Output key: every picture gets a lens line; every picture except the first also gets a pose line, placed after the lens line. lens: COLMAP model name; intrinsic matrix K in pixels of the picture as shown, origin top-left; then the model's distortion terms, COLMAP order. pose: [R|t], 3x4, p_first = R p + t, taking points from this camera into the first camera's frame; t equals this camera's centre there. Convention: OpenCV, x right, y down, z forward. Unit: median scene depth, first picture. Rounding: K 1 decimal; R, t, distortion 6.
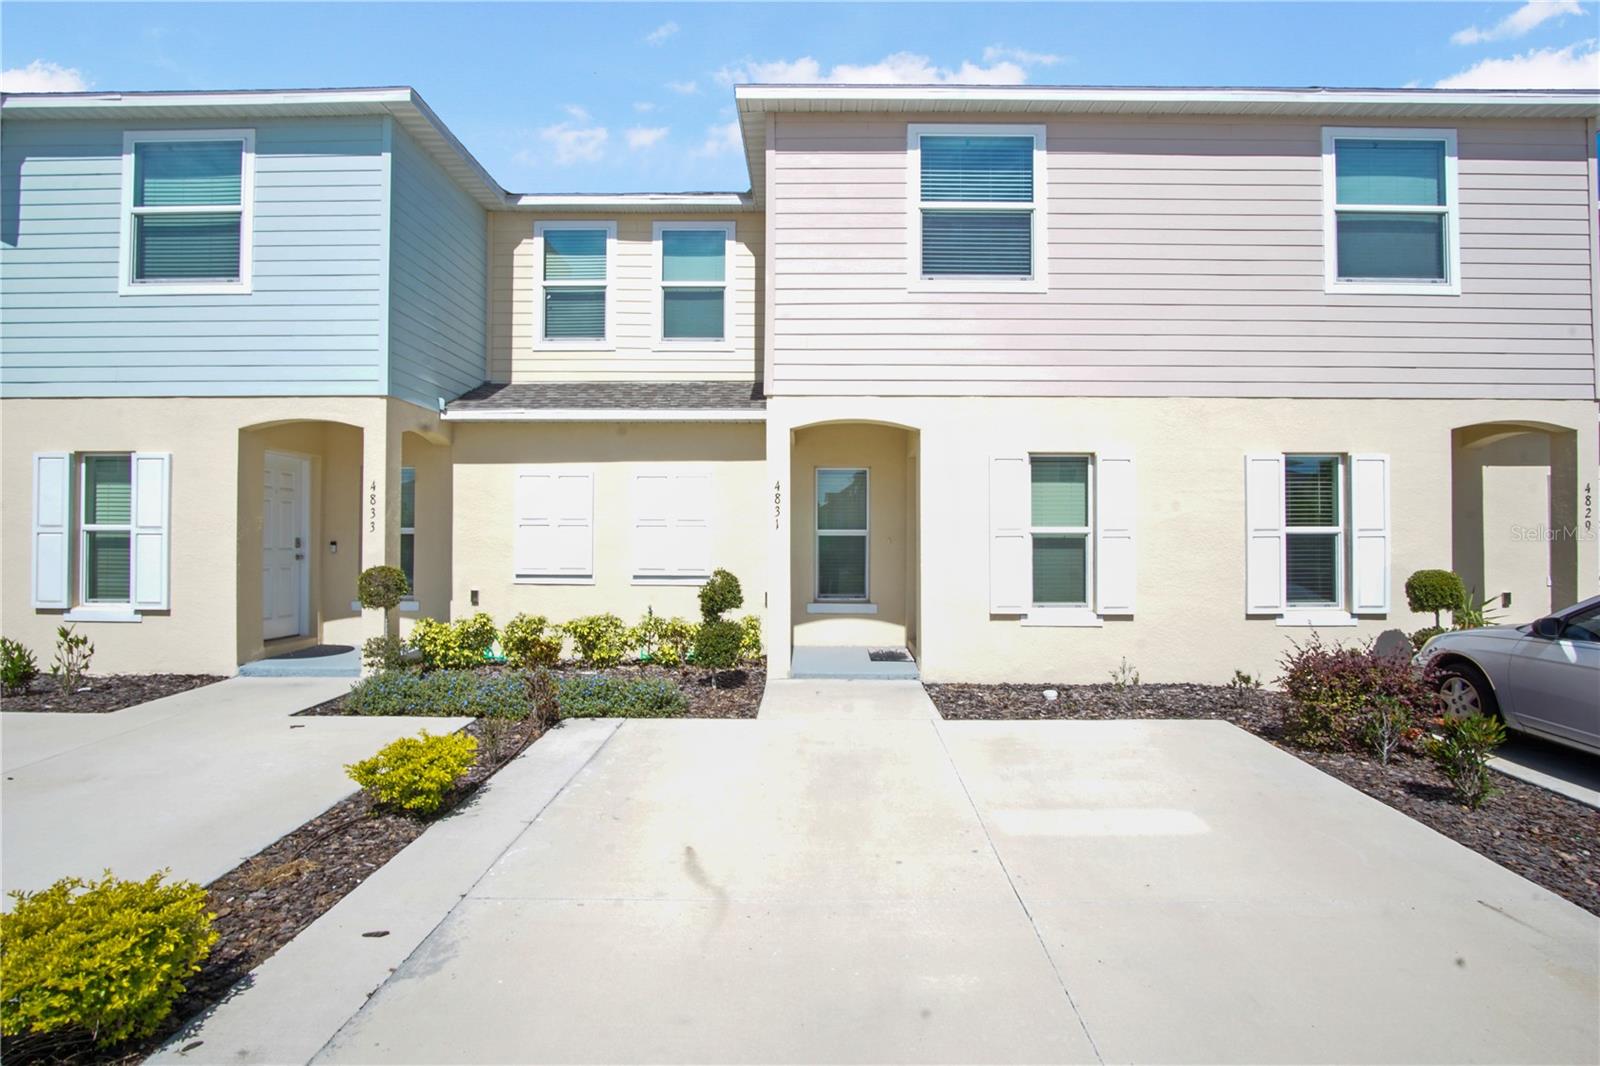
lens RADIAL K [[854.7, 0, 803.4], [0, 854.7, 525.6], [0, 0, 1]] dist [-0.021452, 0.009494]
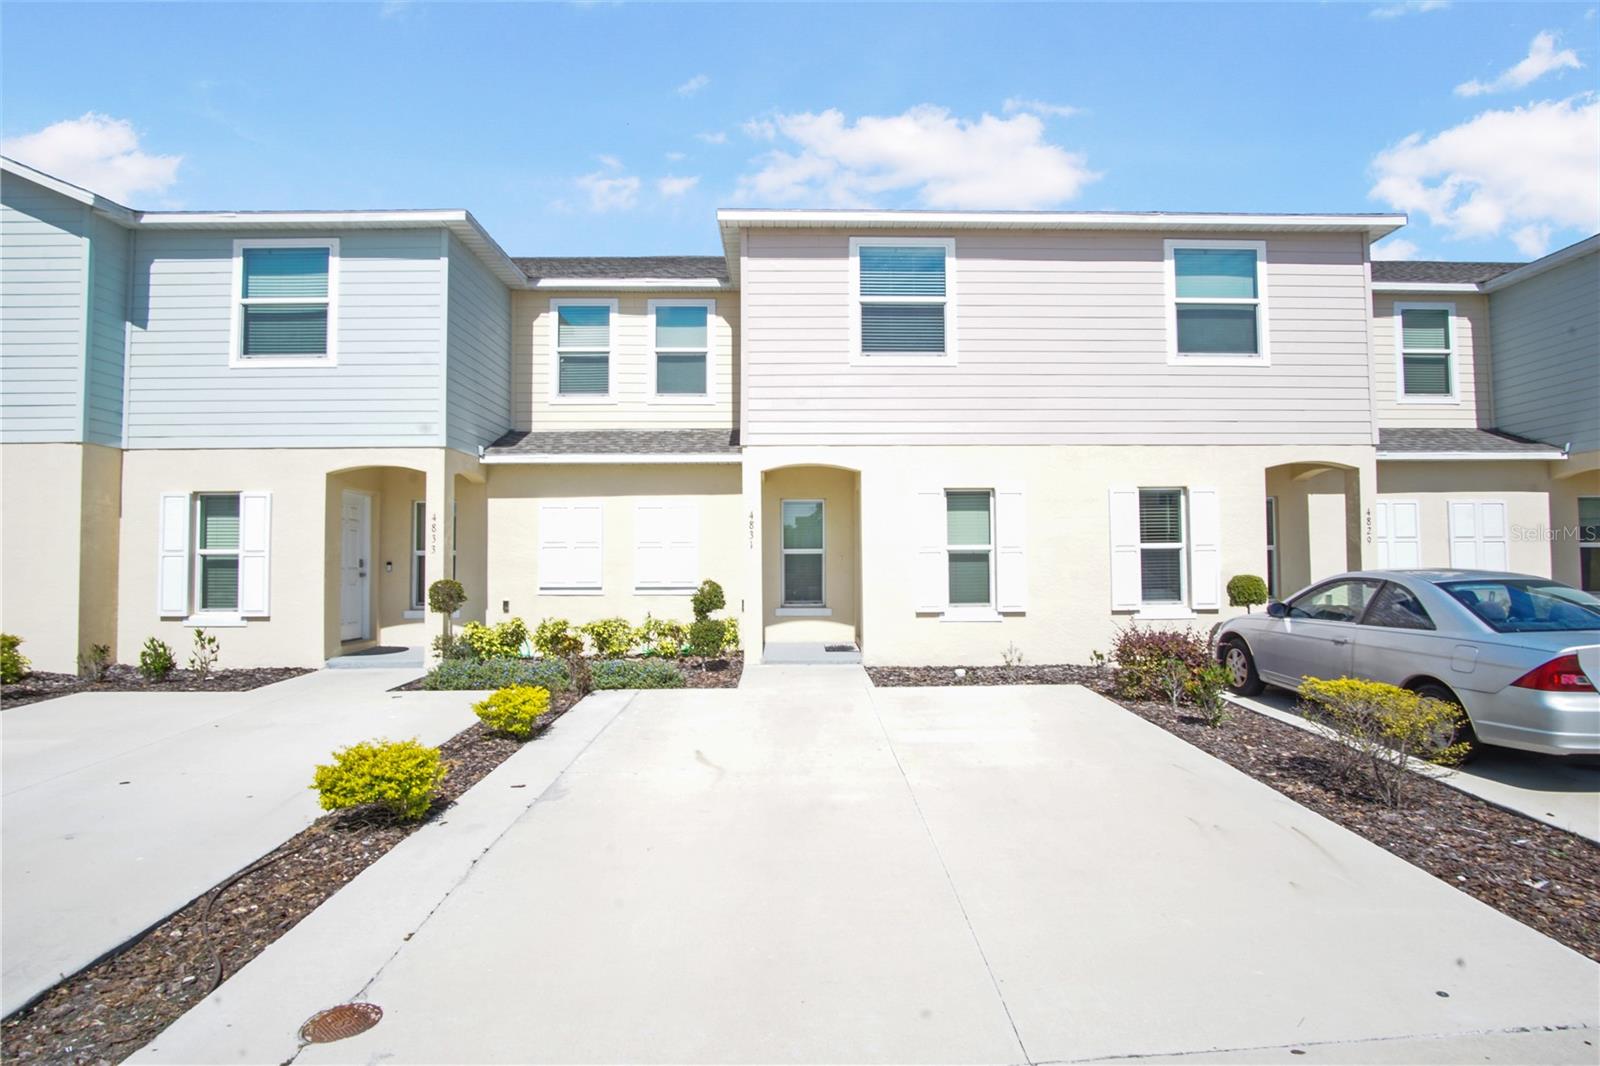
lens RADIAL K [[854.7, 0, 803.3], [0, 854.7, 523.2], [0, 0, 1]] dist [-0.021452, 0.009494]
pose [[0.999453, -0.007609, 0.032180, 0.006385], [0.008537, 0.999548, -0.028812, 0.003712], [-0.031946, 0.029071, 0.999067, -0.291881]]
